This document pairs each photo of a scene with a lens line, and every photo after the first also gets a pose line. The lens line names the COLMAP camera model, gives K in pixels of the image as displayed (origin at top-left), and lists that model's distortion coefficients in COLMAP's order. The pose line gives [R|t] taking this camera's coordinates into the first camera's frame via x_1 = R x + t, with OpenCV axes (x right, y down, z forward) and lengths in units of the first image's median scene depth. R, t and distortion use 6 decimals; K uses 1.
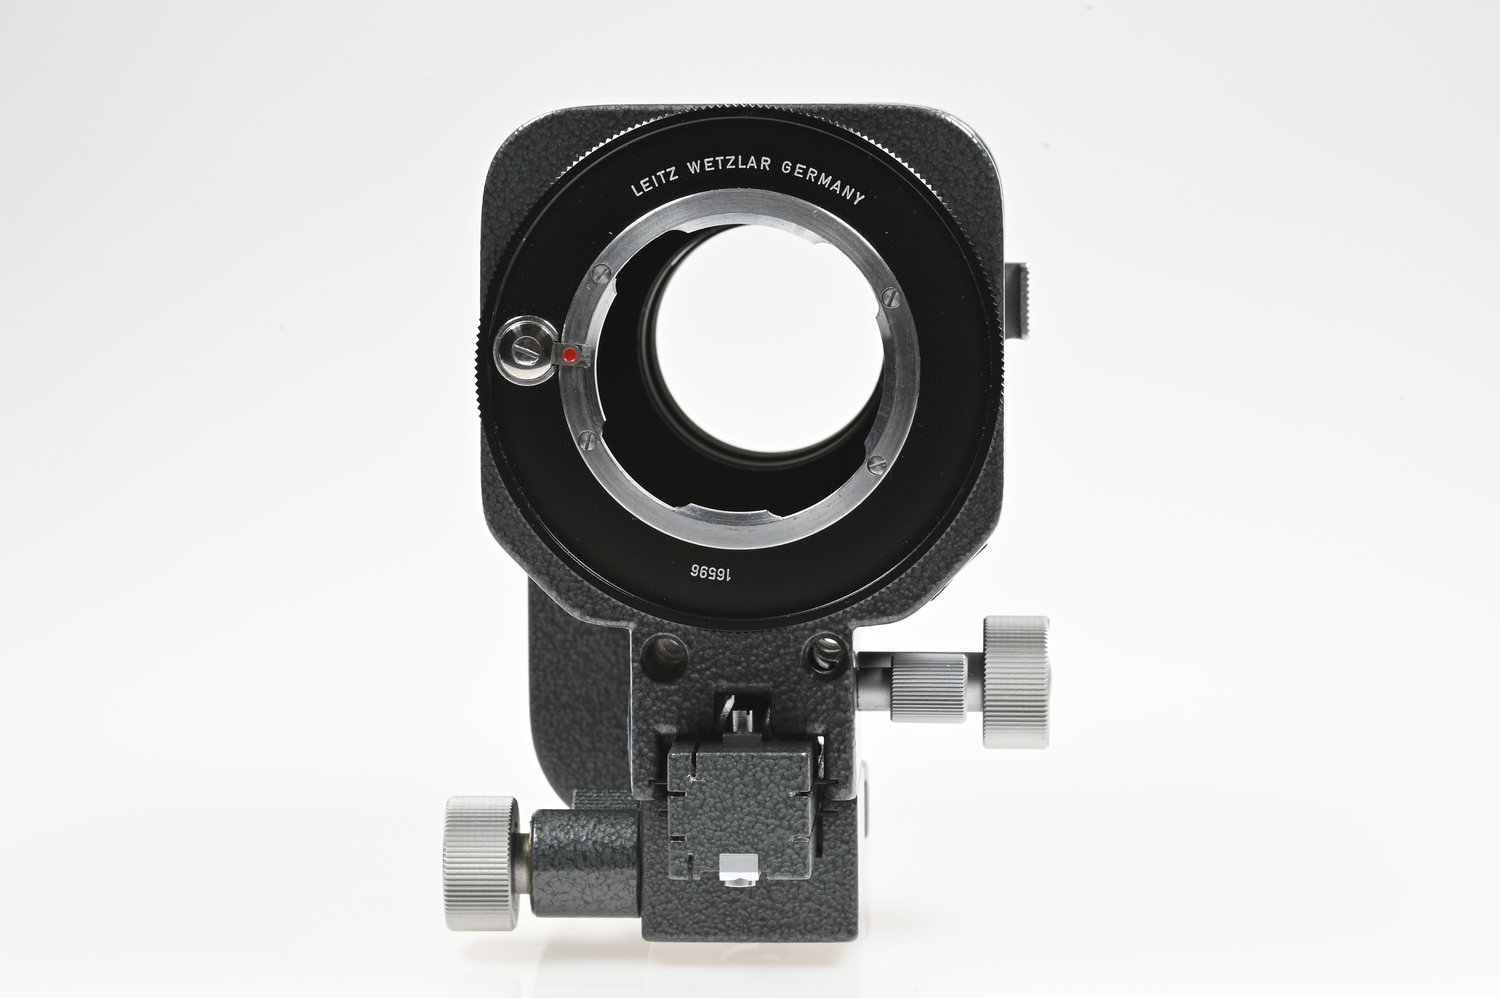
lens RADIAL K [[6331.2, 0, 752.2], [0, 6331.2, 497.0], [0, 0, 1]] dist [-0.084908, 0.000000]
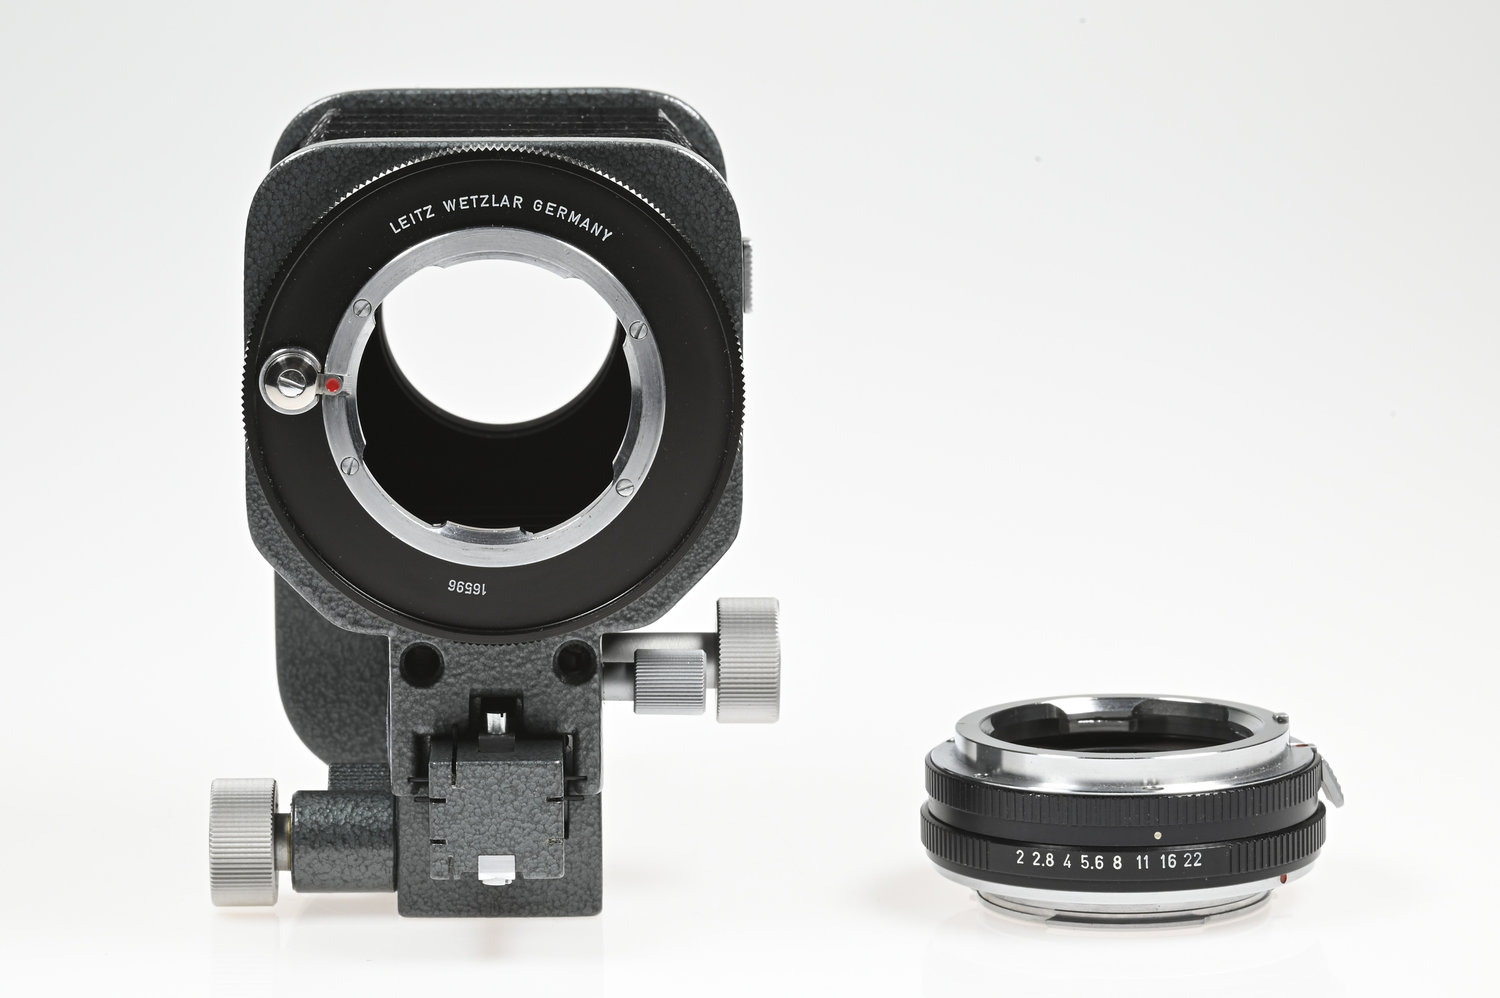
lens RADIAL K [[6331.2, 0, 748.3], [0, 6331.2, 501.1], [0, 0, 1]] dist [-0.084908, 0.000000]
pose [[0.997534, -0.008437, 0.069672, -0.032973], [0.001773, 0.995460, 0.095162, -0.102104], [-0.070158, -0.094803, 0.993021, -0.049287]]
